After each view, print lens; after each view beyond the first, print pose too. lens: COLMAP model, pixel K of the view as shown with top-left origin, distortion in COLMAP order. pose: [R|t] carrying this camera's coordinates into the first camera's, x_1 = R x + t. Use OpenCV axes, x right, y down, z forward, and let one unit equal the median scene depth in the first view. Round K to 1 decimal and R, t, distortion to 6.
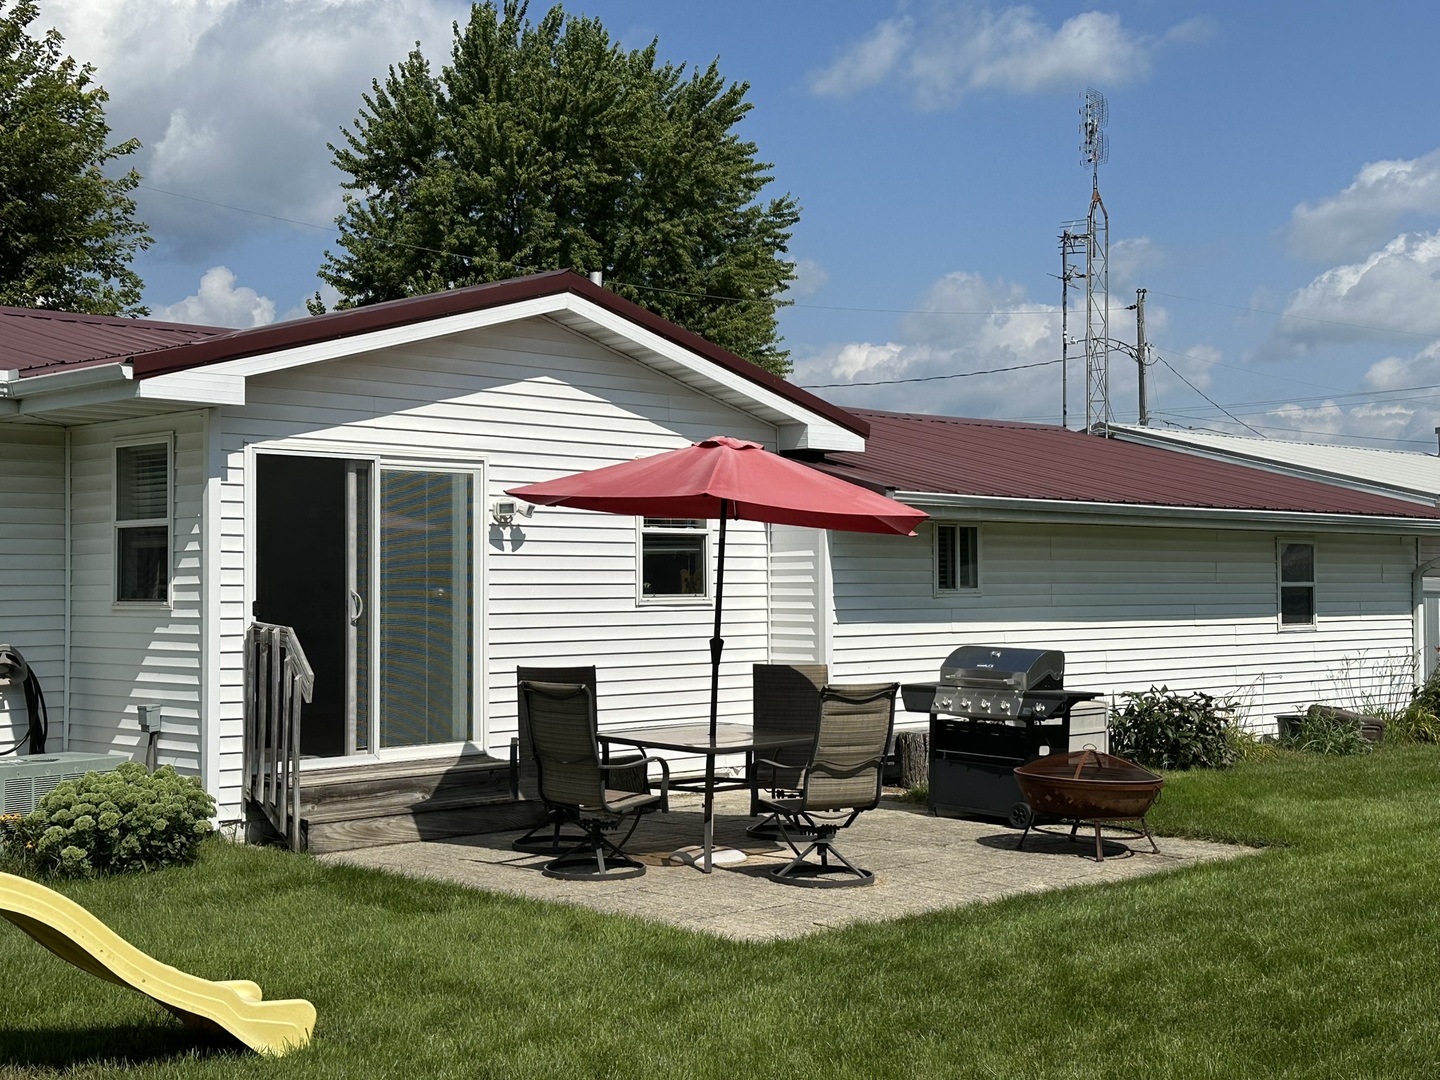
lens RADIAL K [[1849.8, 0, 720.0], [0, 1849.8, 540.0], [0, 0, 1]] dist [0.138820, 0.002491]
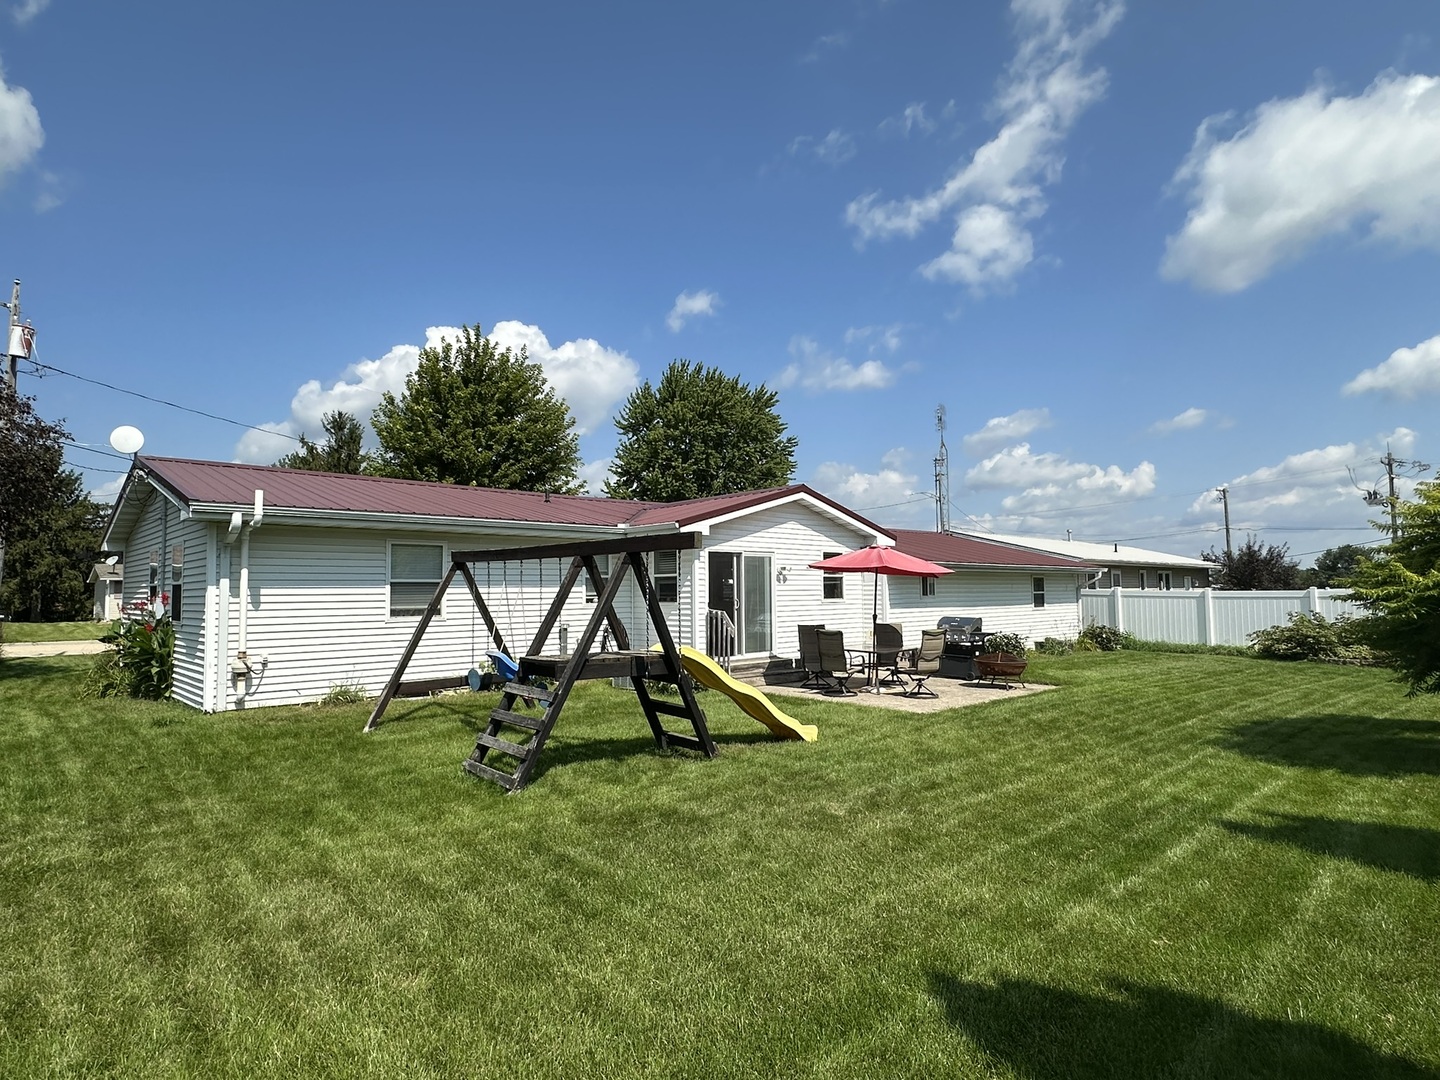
lens RADIAL K [[793.0, 0, 720.0], [0, 793.0, 540.0], [0, 0, 1]] dist [0.001209, 0.000041]
pose [[0.999898, -0.007452, -0.012155, -0.194402], [0.006943, 0.999120, -0.041365, -0.011230], [0.012453, 0.041276, 0.999070, -0.207081]]
